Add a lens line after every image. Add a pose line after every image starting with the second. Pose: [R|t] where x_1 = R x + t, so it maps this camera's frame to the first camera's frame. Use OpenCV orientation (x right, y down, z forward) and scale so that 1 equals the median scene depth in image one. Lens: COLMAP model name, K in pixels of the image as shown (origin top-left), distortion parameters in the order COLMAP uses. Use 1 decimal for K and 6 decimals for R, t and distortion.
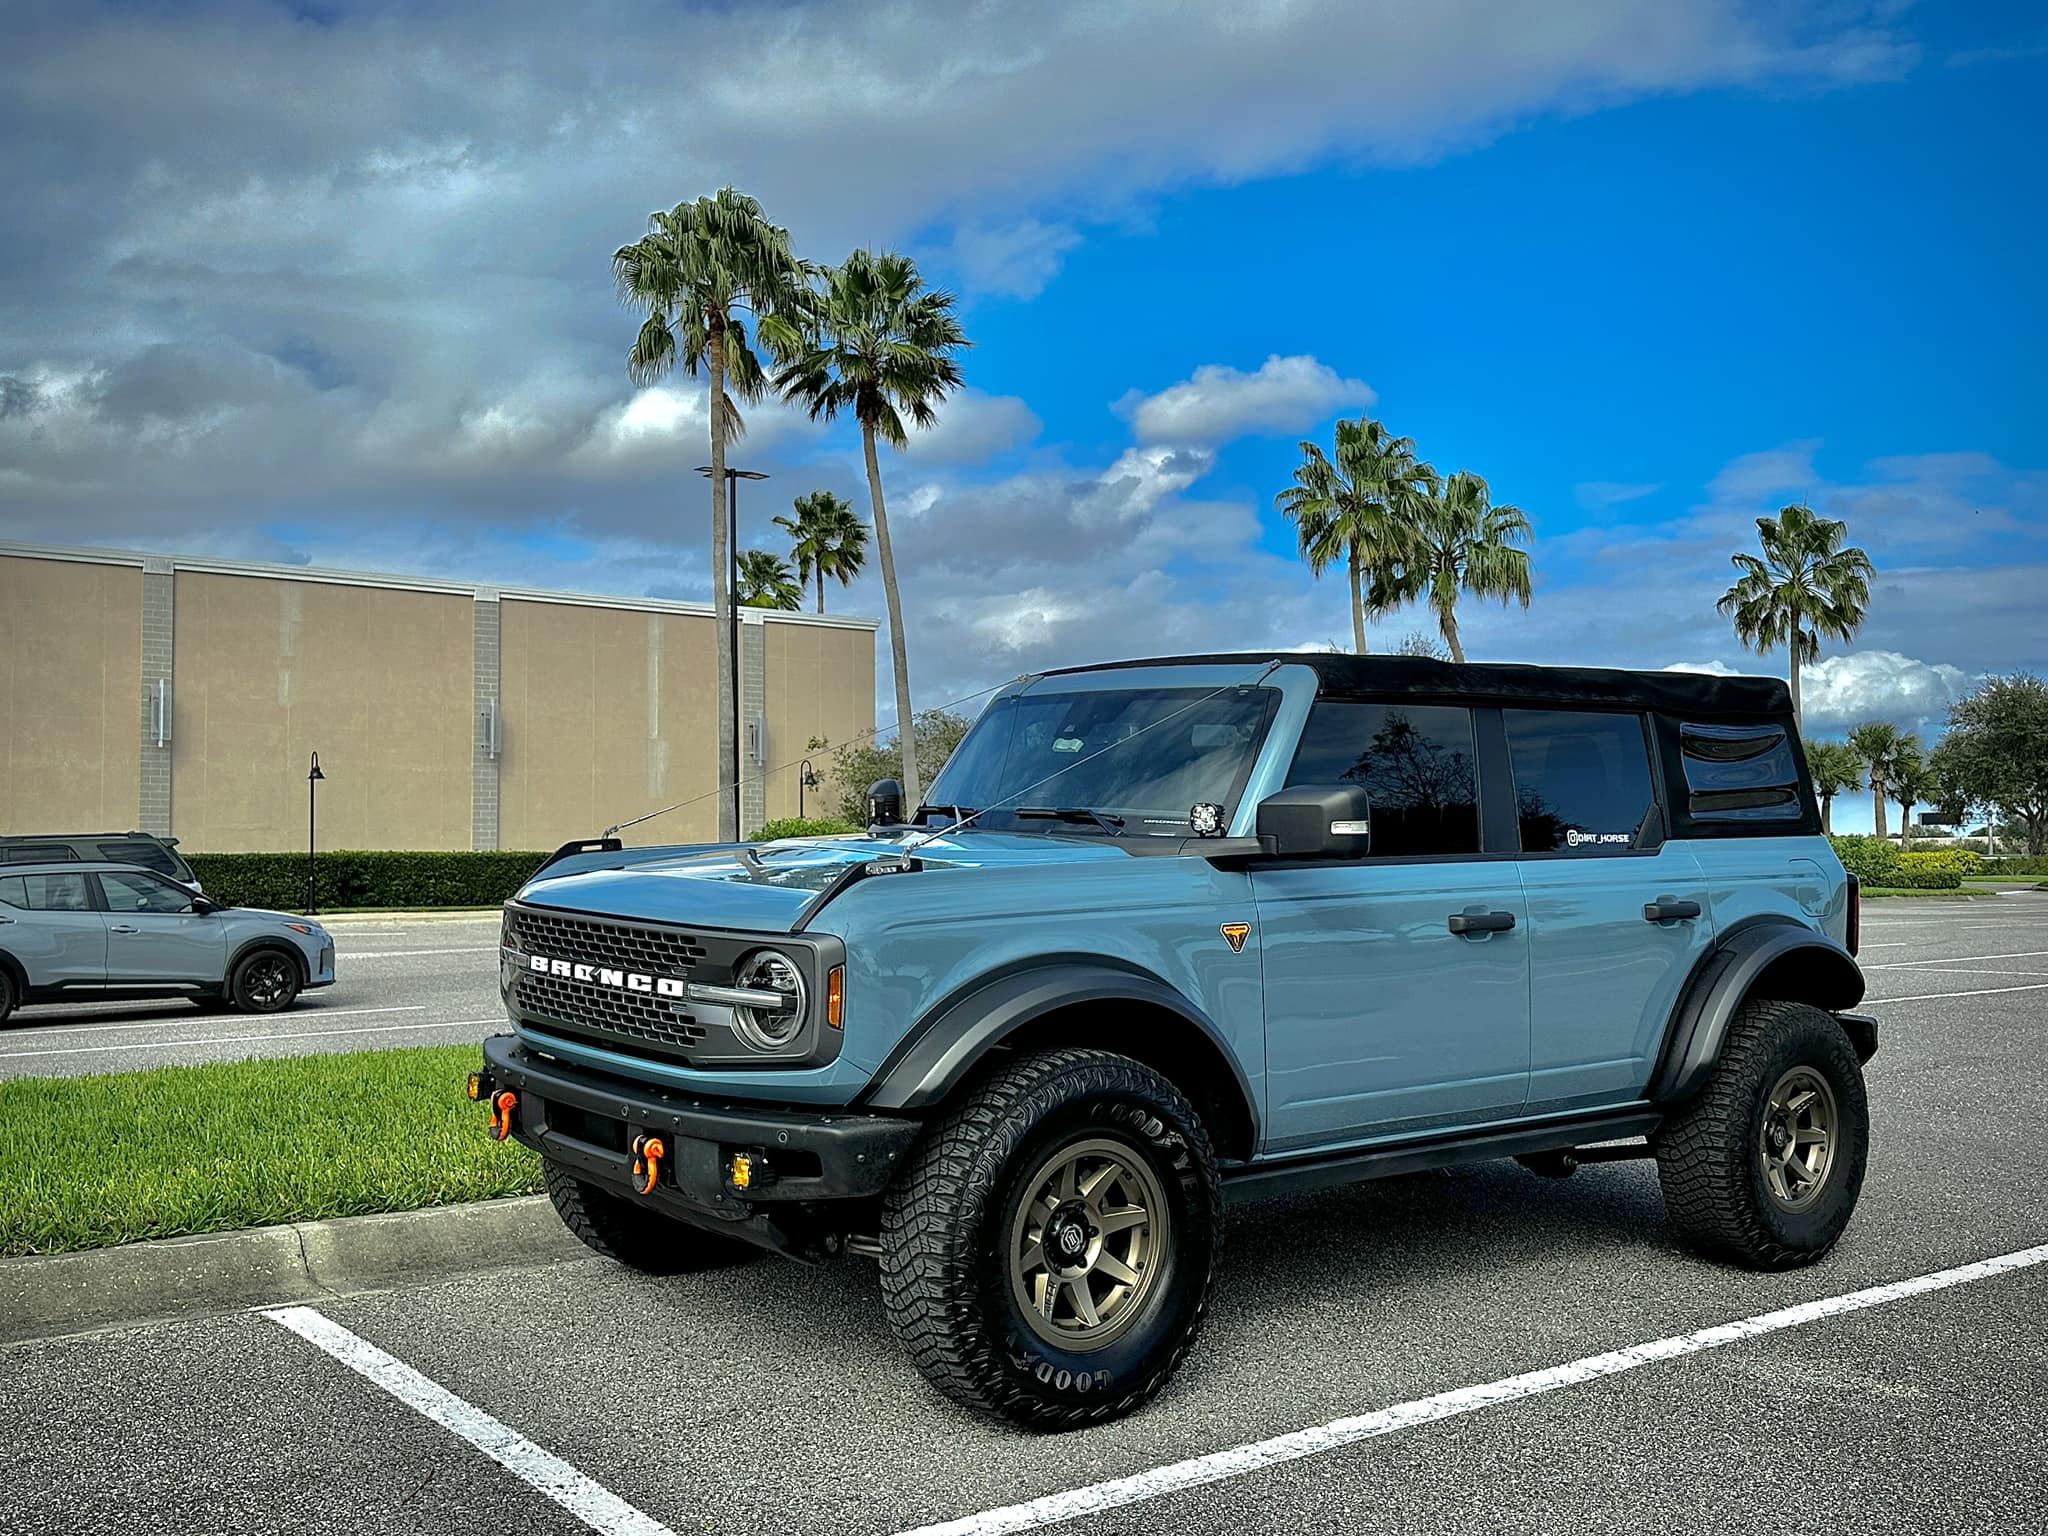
lens RADIAL K [[2056.7, 0, 1024.0], [0, 2056.7, 768.0], [0, 0, 1]] dist [0.203043, -0.003386]
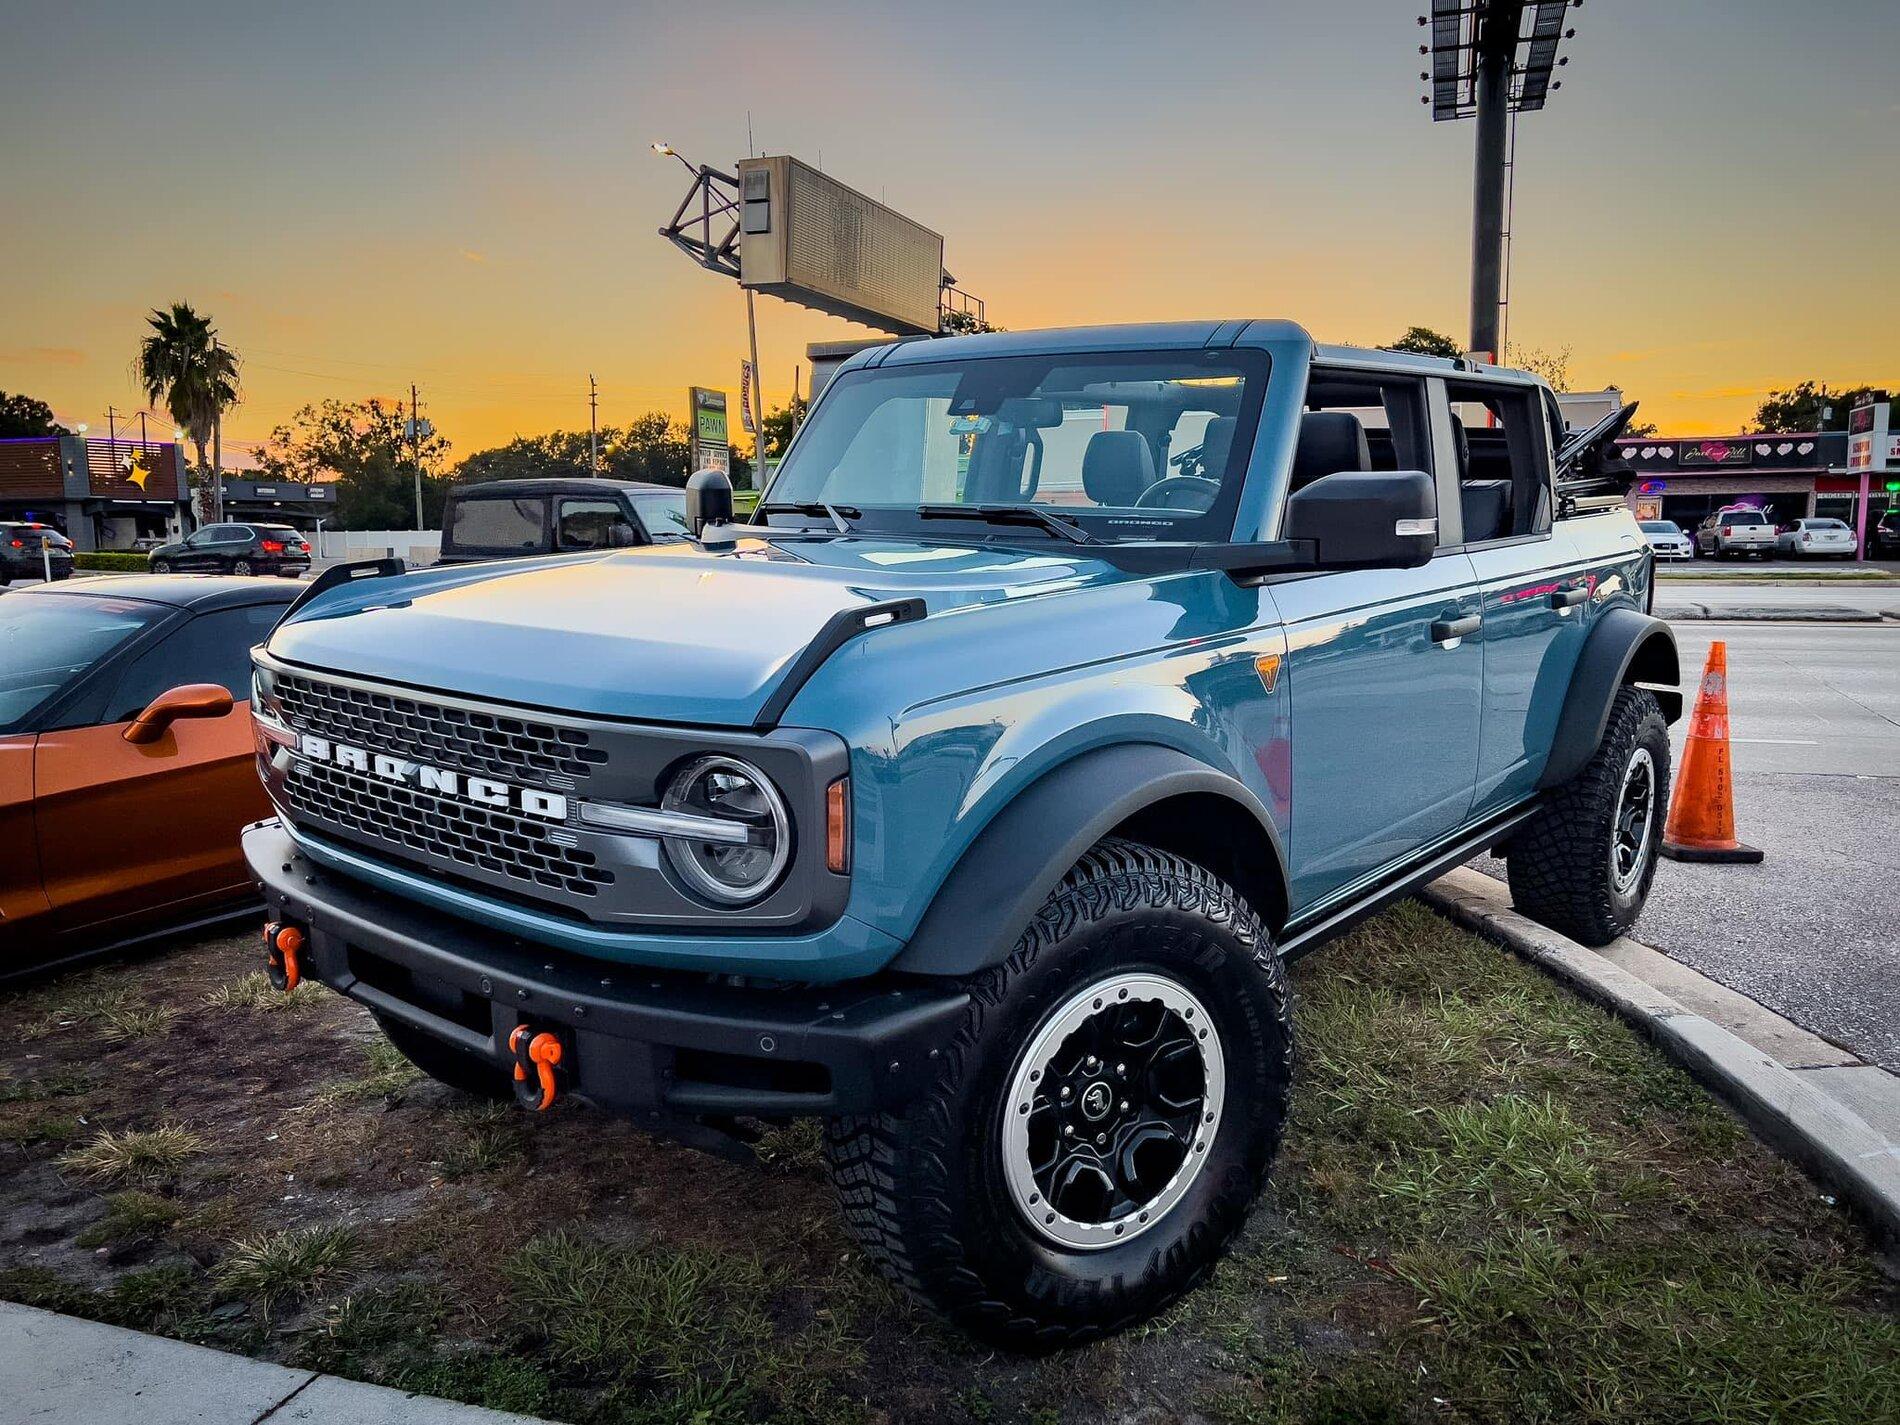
lens RADIAL K [[1443.8, 0, 950.0], [0, 1443.8, 712.5], [0, 0, 1]] dist [-0.006244, -0.004863]
pose [[0.974528, -0.052993, 0.217915, -0.142844], [0.013404, 0.983707, 0.179277, -0.002283], [-0.223865, -0.171790, 0.959361, 0.537782]]
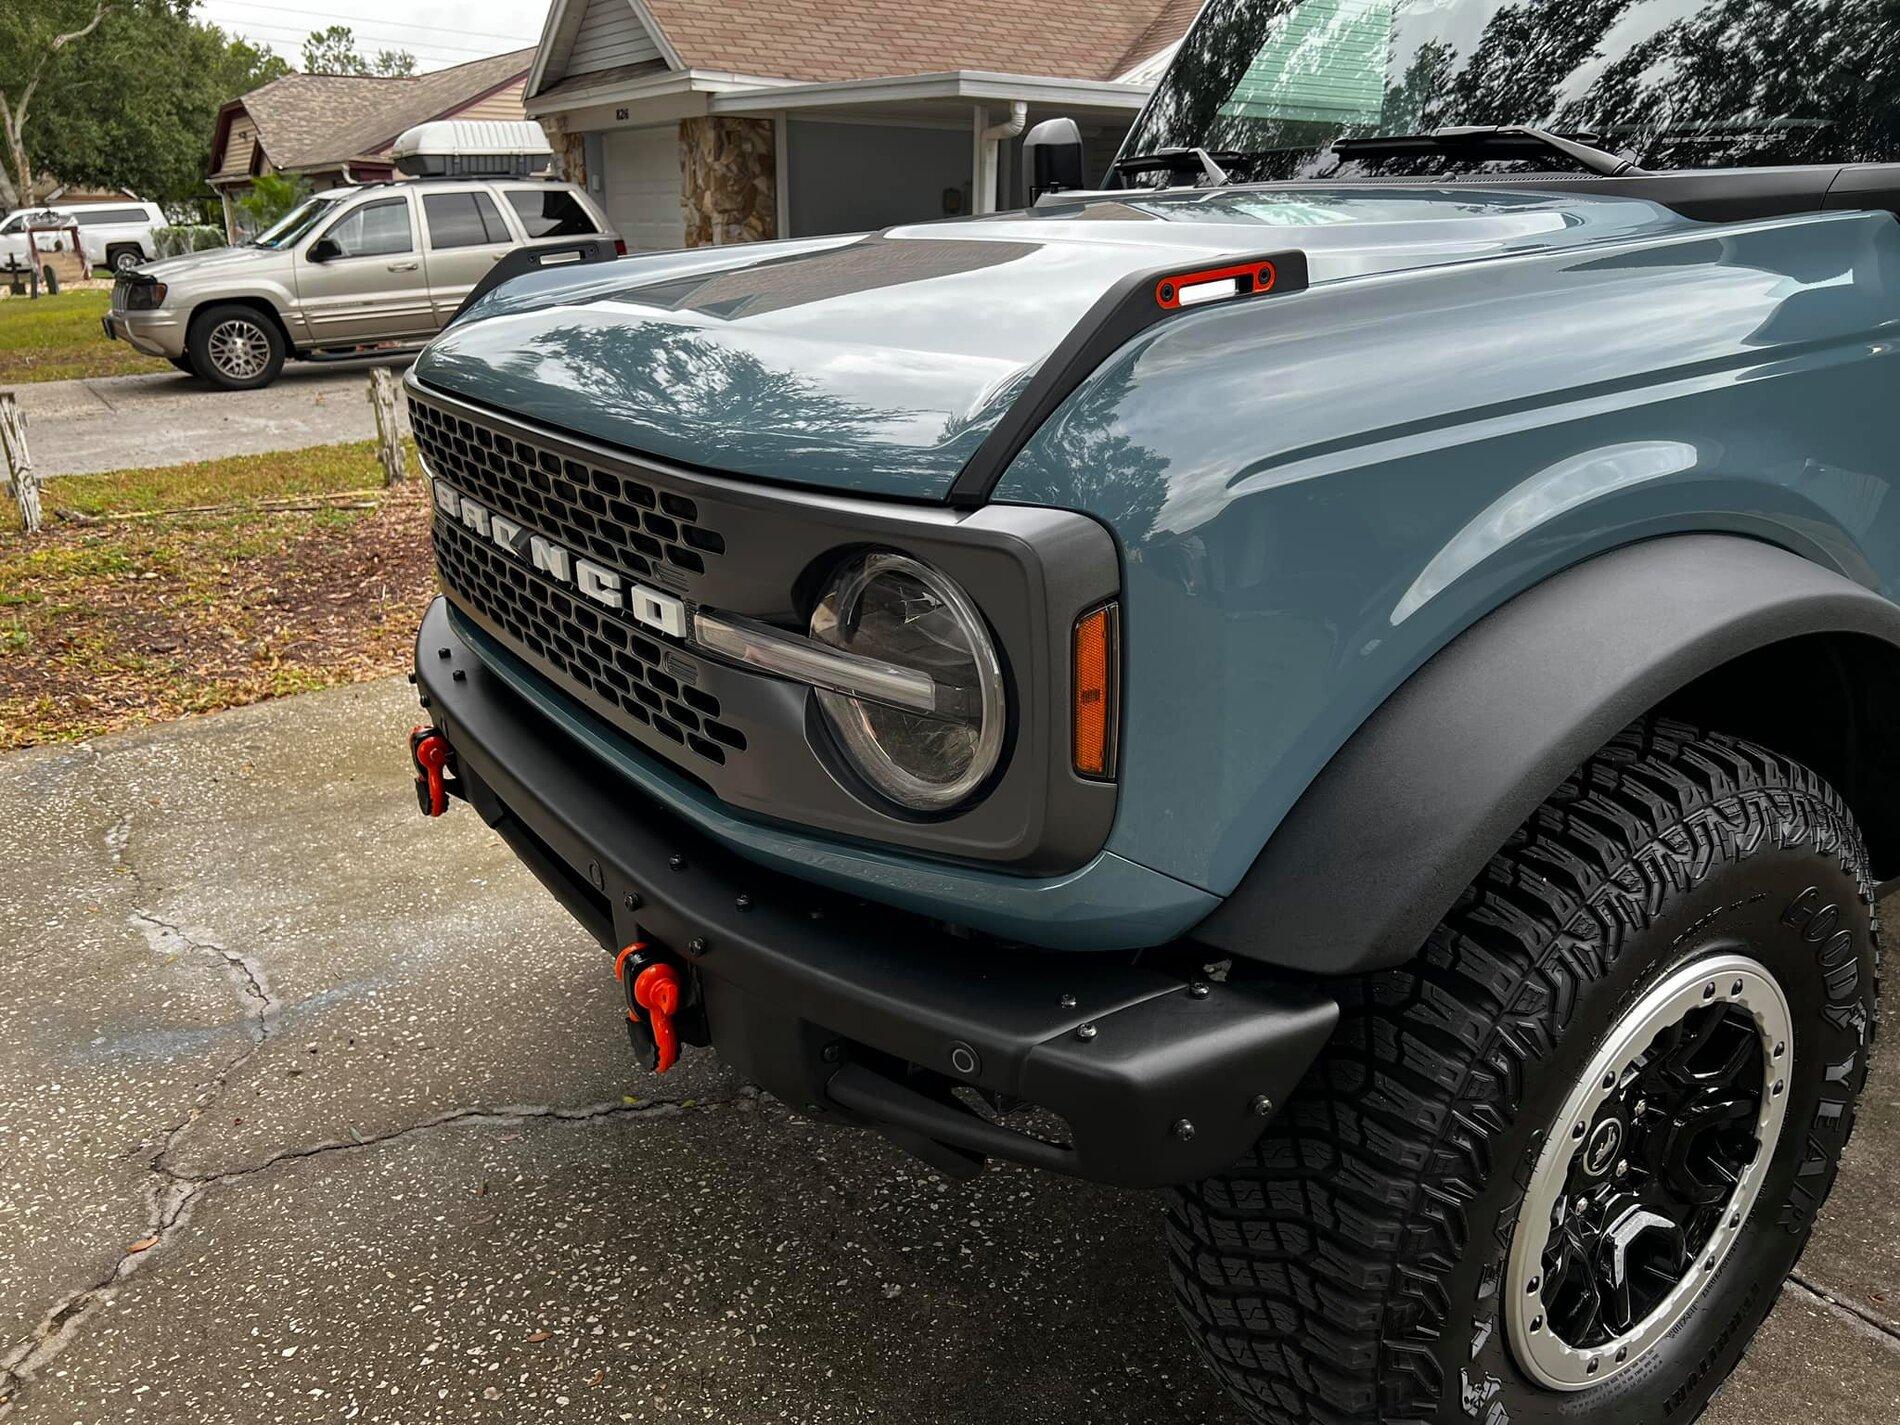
lens RADIAL K [[1443.8, 0, 950.0], [0, 1443.8, 712.5], [0, 0, 1]] dist [-0.006244, -0.004863]
pose [[0.996115, -0.019037, -0.085985, -0.088904], [0.047809, 0.936857, 0.346429, 0.028884], [0.073960, -0.349194, 0.934127, 0.729053]]
